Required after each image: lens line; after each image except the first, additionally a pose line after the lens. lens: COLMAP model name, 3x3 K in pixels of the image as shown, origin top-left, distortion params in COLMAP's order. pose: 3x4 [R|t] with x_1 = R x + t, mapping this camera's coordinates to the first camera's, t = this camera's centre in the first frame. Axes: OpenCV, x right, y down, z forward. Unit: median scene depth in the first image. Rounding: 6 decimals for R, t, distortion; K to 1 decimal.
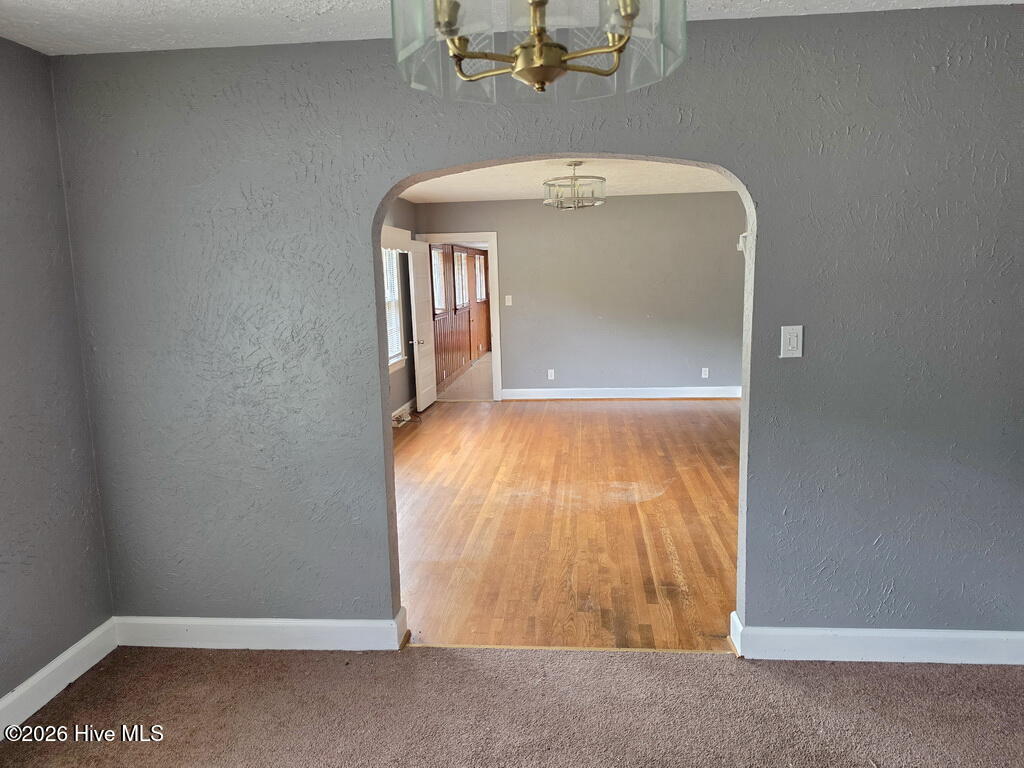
lens RADIAL K [[697.6, 0, 512.0], [0, 697.6, 384.0], [0, 0, 1]] dist [-0.001754, -0.001102]
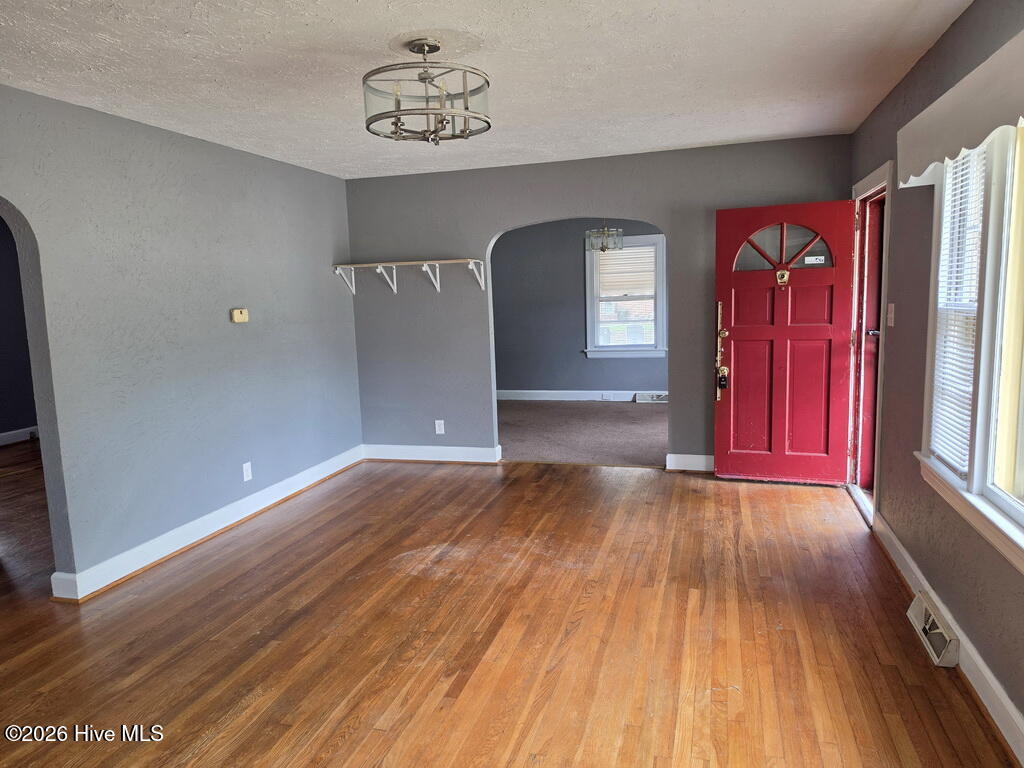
lens RADIAL K [[697.6, 0, 512.0], [0, 697.6, 384.0], [0, 0, 1]] dist [-0.001754, -0.001102]
pose [[-0.981015, 0.048996, 0.187641, -0.062024], [0.101303, 0.954527, 0.280386, -0.223579], [-0.165370, 0.294071, -0.941369, 1.564523]]
